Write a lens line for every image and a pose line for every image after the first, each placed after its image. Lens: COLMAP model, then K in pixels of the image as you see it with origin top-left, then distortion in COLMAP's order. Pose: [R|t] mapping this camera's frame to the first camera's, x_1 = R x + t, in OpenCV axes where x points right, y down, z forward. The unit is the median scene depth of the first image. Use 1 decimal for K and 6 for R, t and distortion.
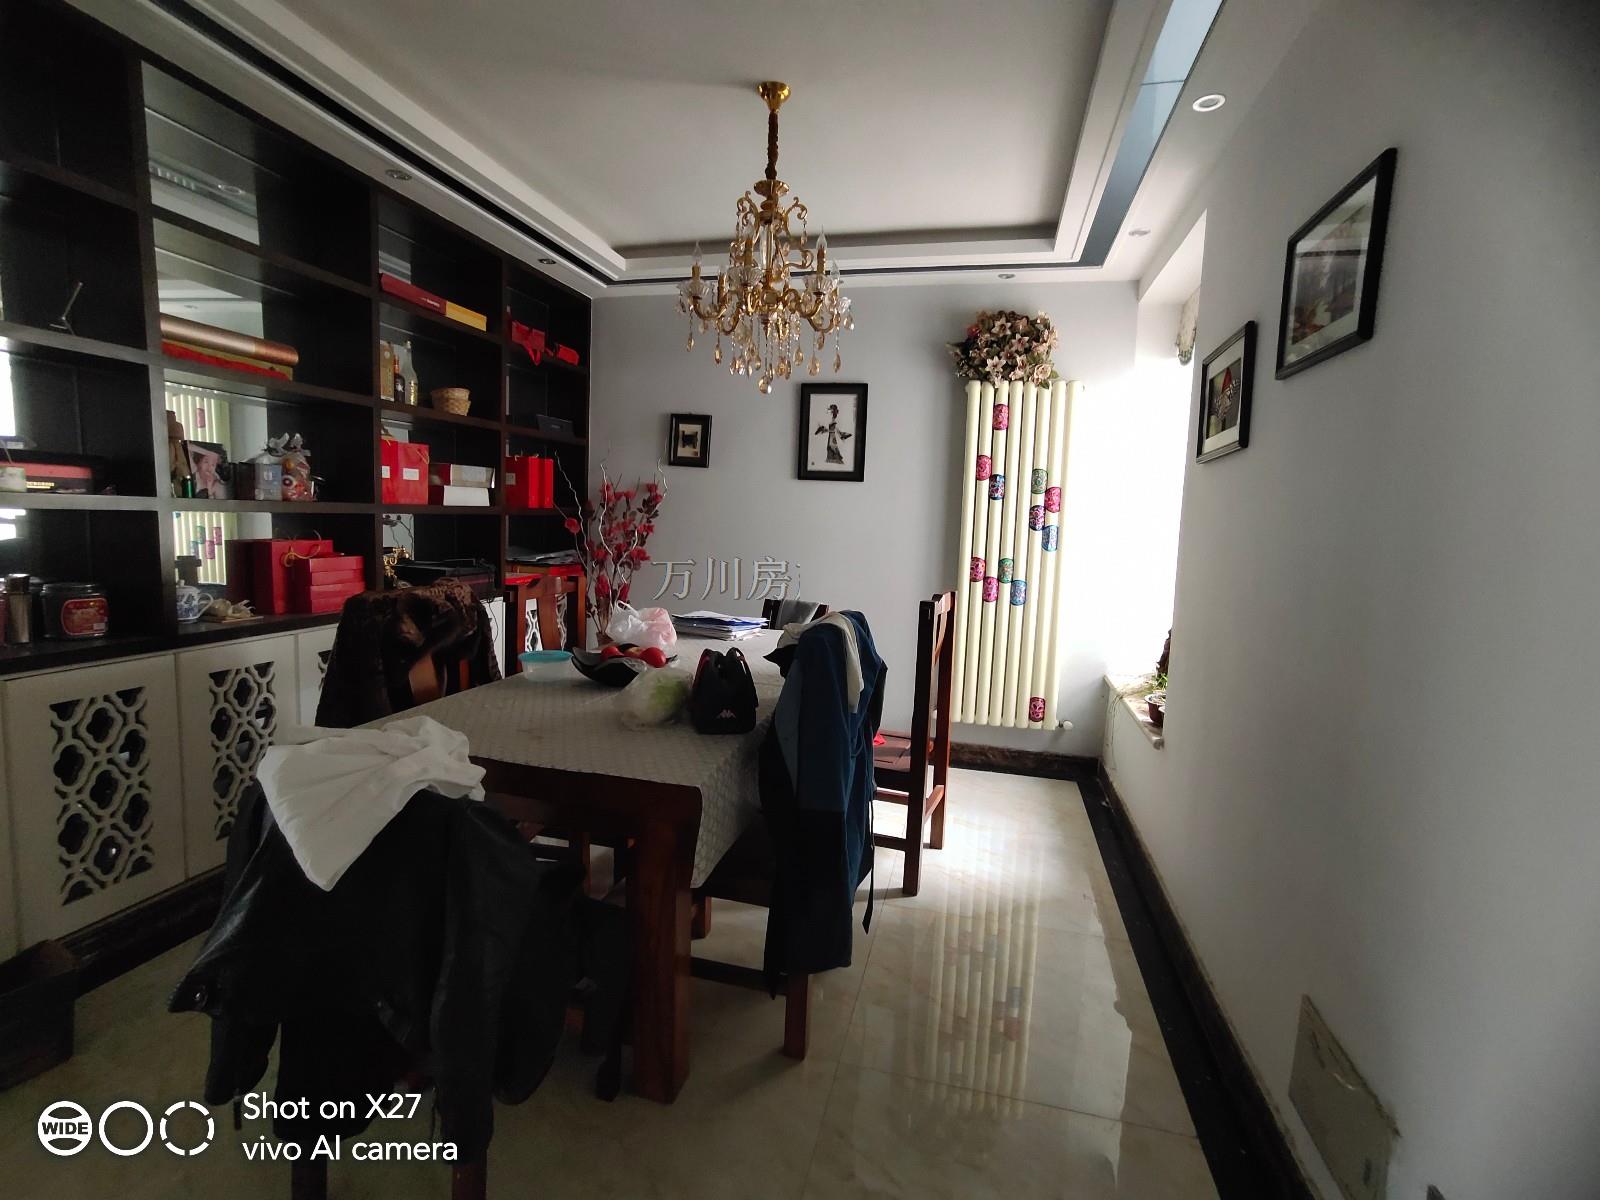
lens RADIAL K [[730.7, 0, 803.7], [0, 730.7, 591.8], [0, 0, 1]] dist [0.024885, 0.002266]
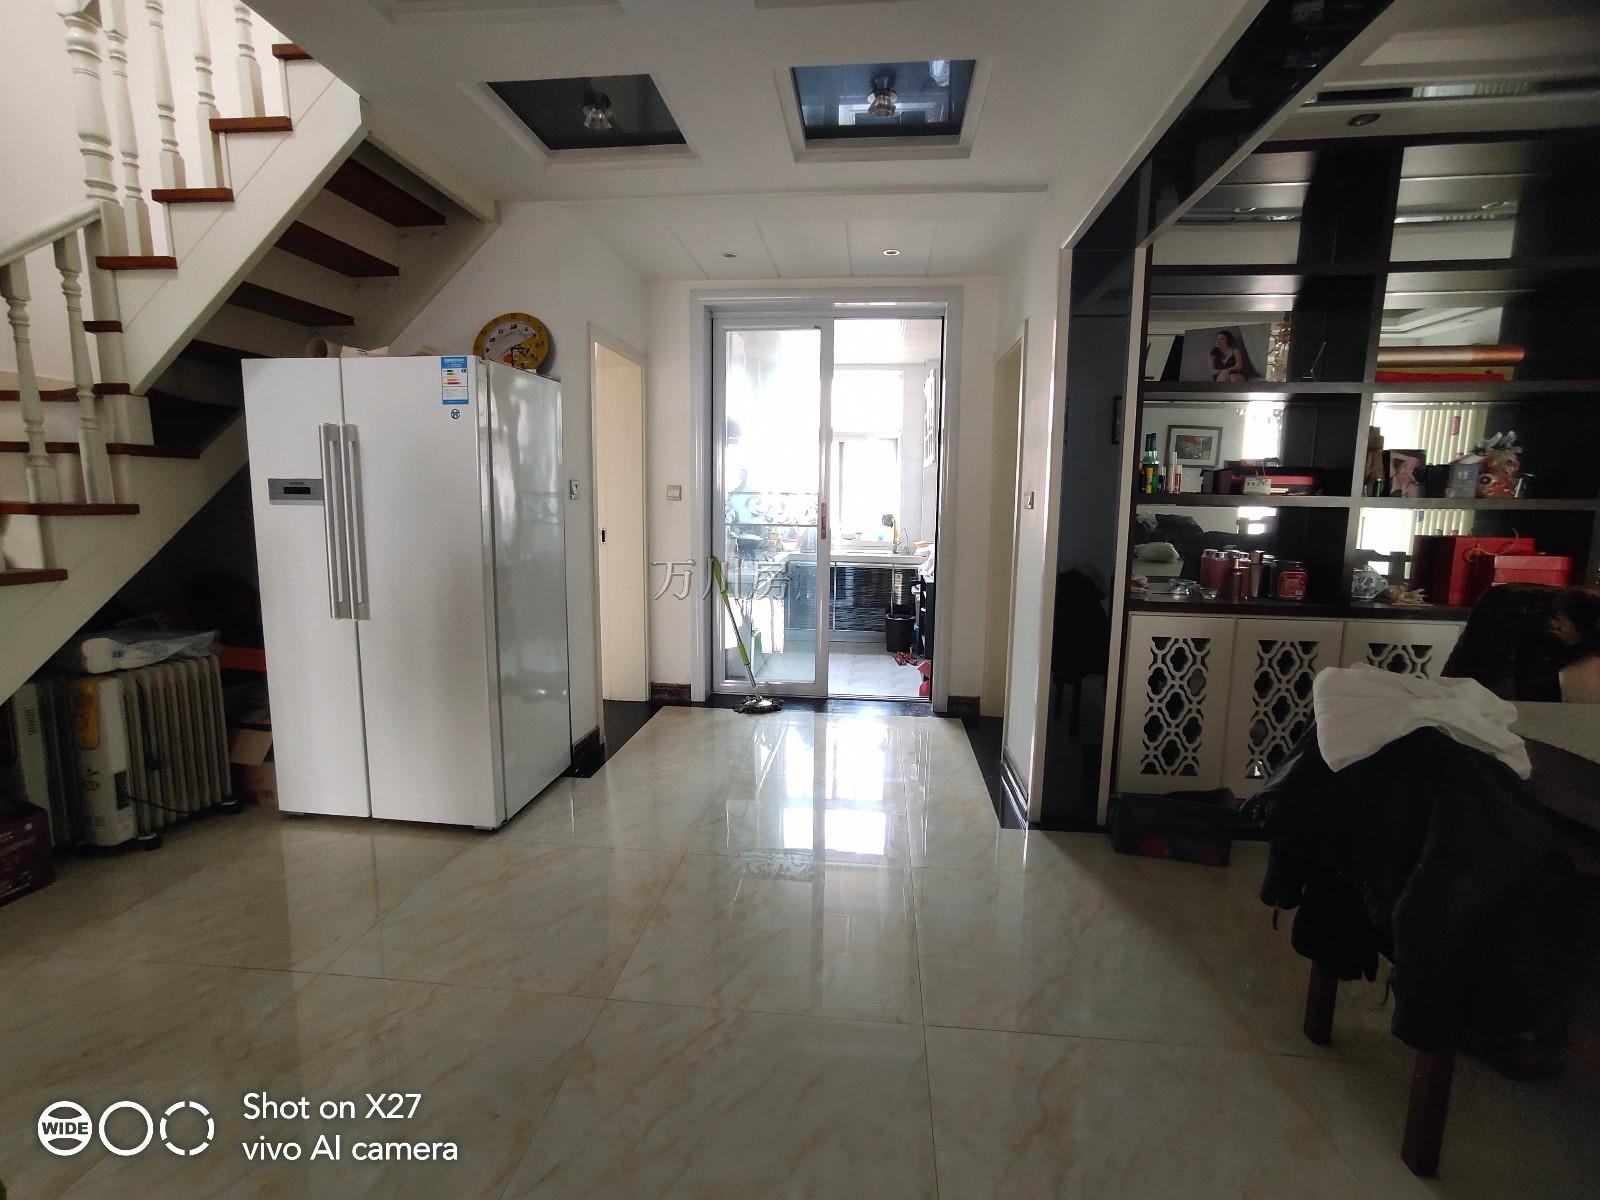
lens RADIAL K [[730.7, 0, 799.5], [0, 730.7, 598.9], [0, 0, 1]] dist [0.024885, 0.002266]
pose [[0.132274, 0.101461, -0.986007, 0.266574], [-0.118993, 0.989179, 0.085824, 0.048483], [0.984045, 0.105976, 0.142915, -0.090384]]
